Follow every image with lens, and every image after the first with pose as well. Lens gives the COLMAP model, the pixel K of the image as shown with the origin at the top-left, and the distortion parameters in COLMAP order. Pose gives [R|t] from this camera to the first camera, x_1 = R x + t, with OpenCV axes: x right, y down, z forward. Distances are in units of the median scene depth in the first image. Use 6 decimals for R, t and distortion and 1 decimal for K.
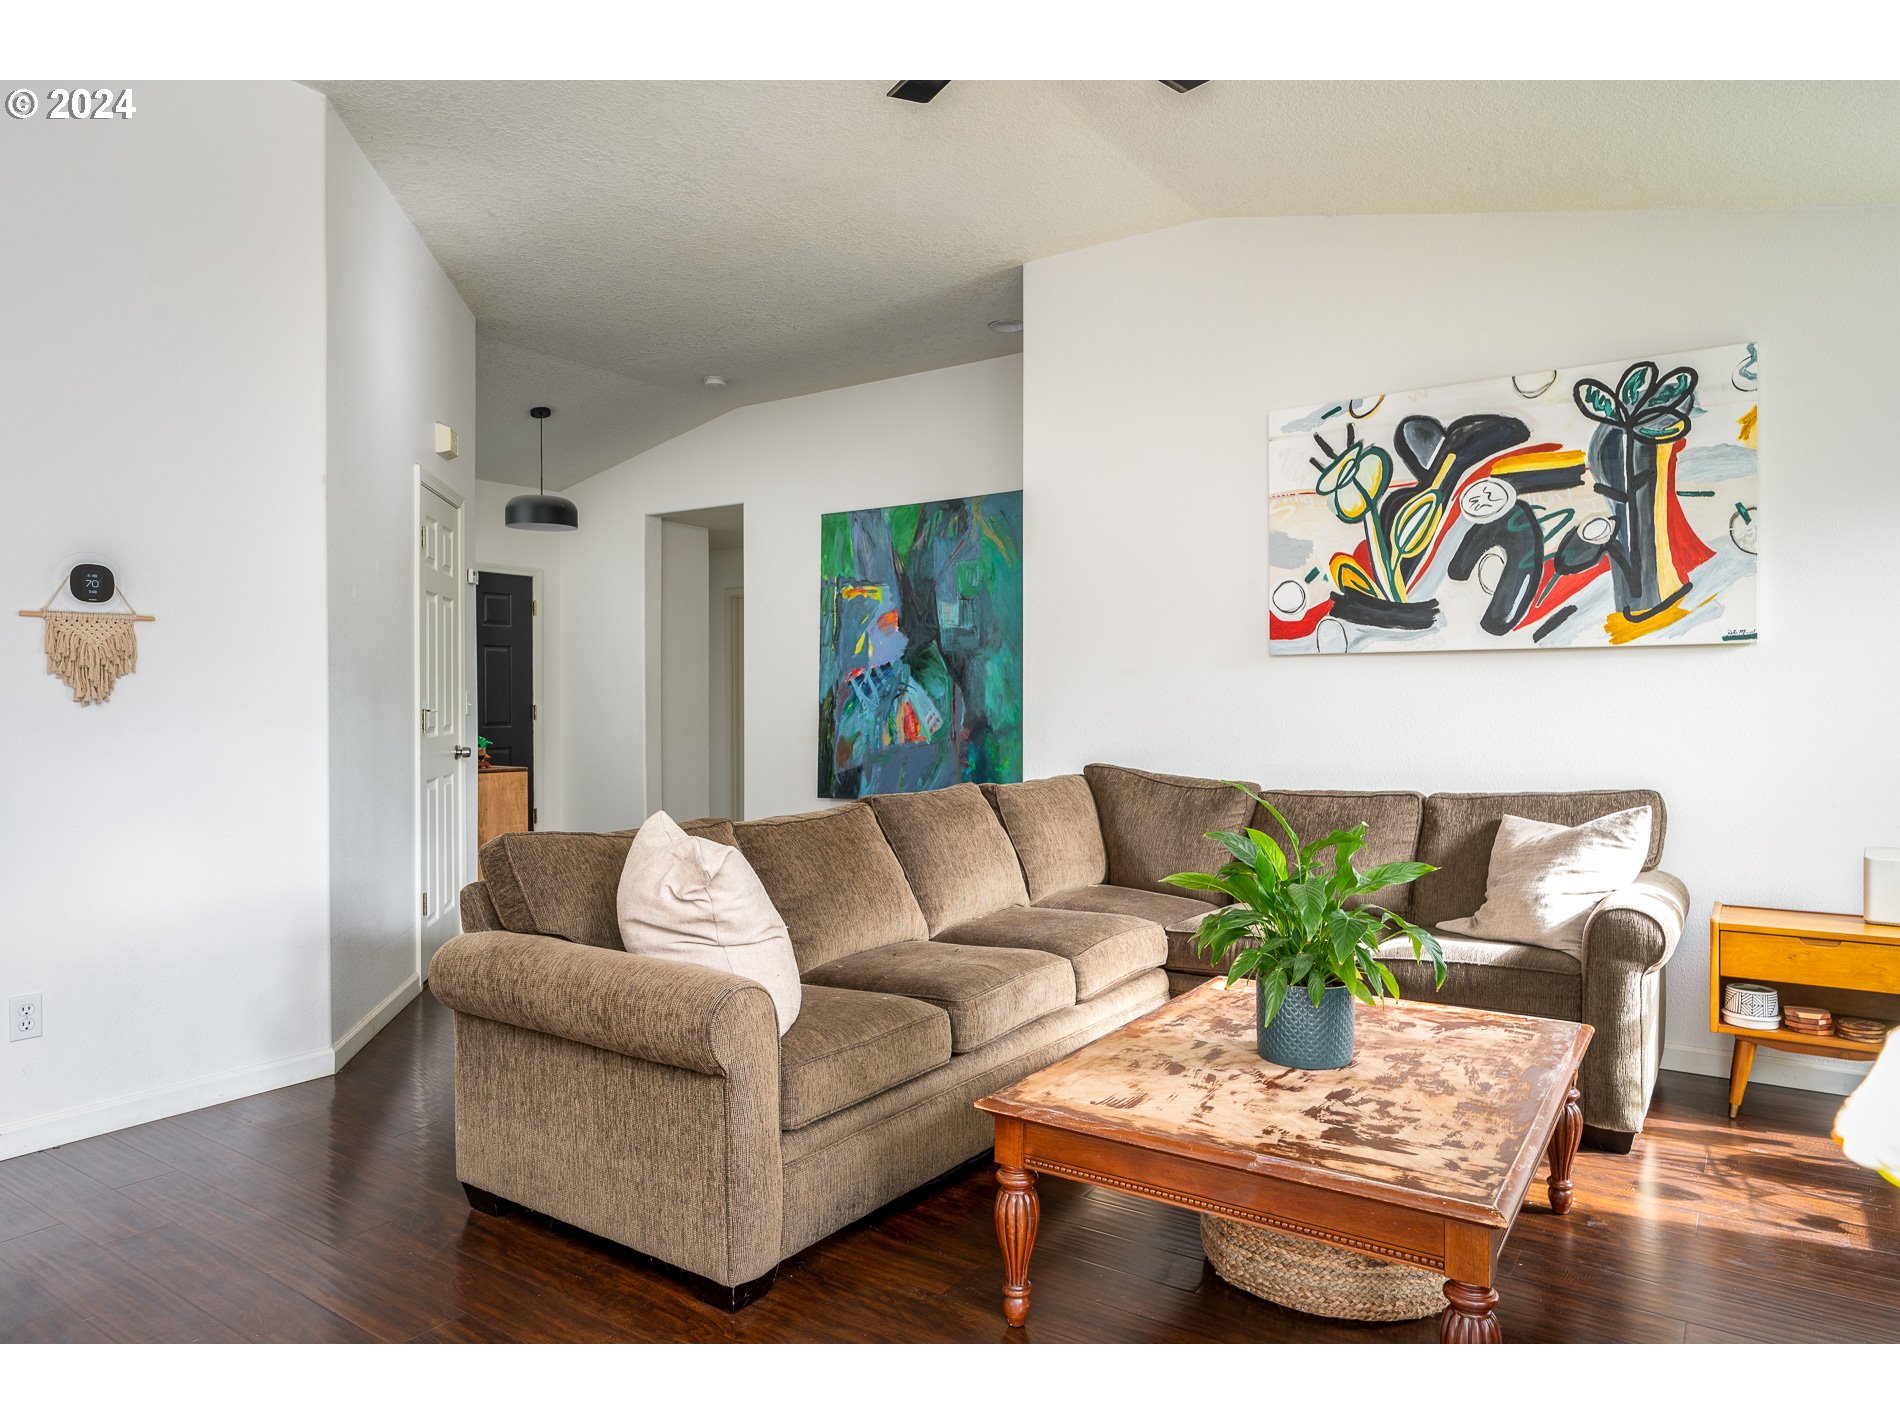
lens RADIAL K [[1174.1, 0, 950.0], [0, 1174.1, 712.5], [0, 0, 1]] dist [-0.000496, -0.000621]
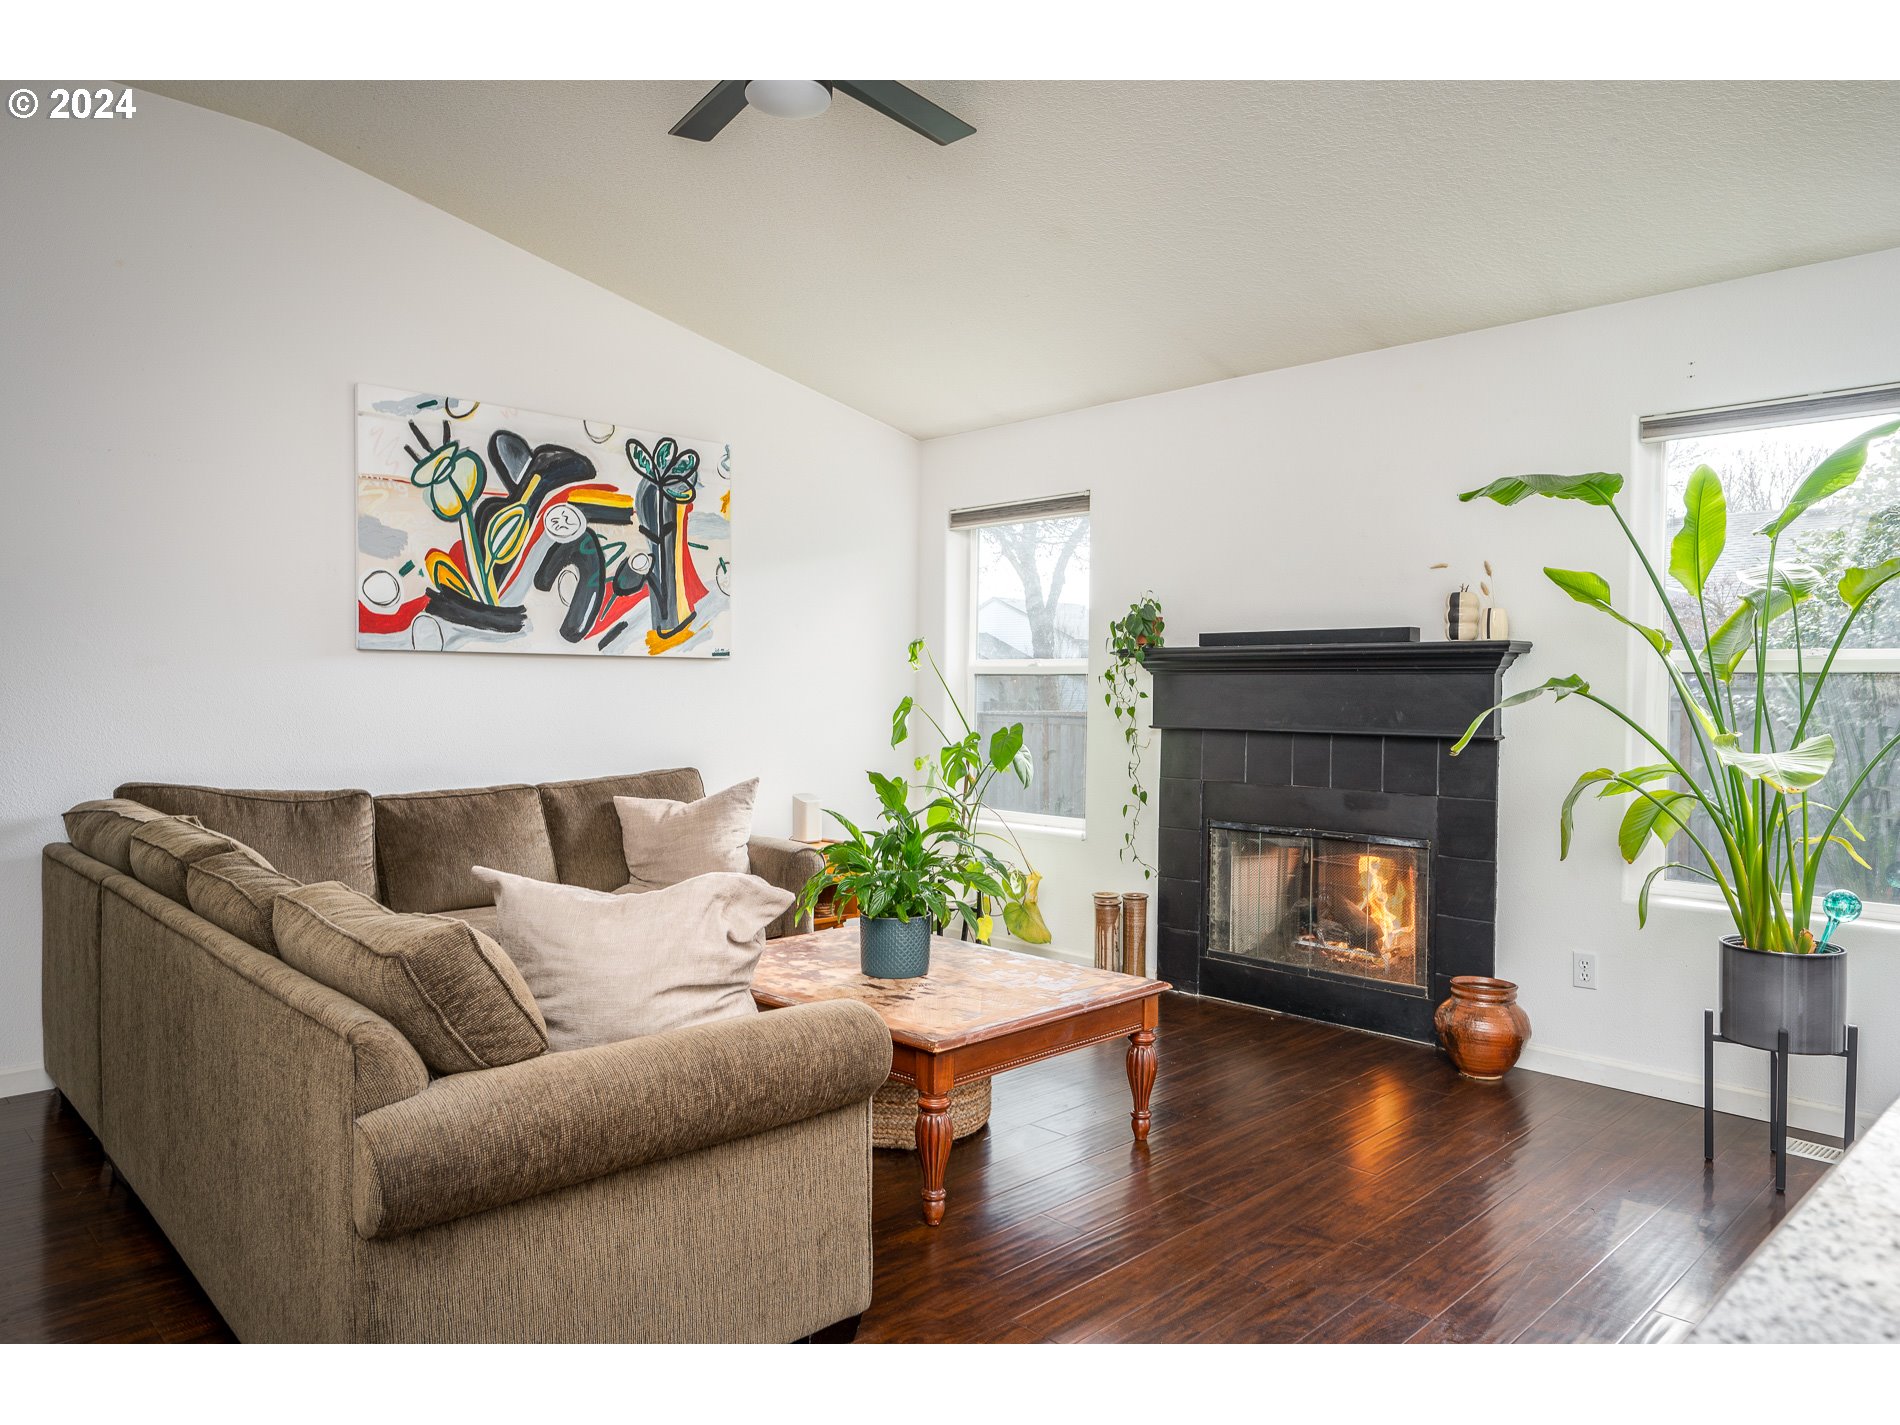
lens RADIAL K [[1227.6, 0, 950.0], [0, 1227.6, 712.5], [0, 0, 1]] dist [-0.001686, -0.000228]
pose [[0.204754, -0.013817, 0.978716, -0.631453], [0.004288, 0.999903, 0.013219, -0.011605], [-0.978804, 0.001491, 0.204794, 0.393433]]
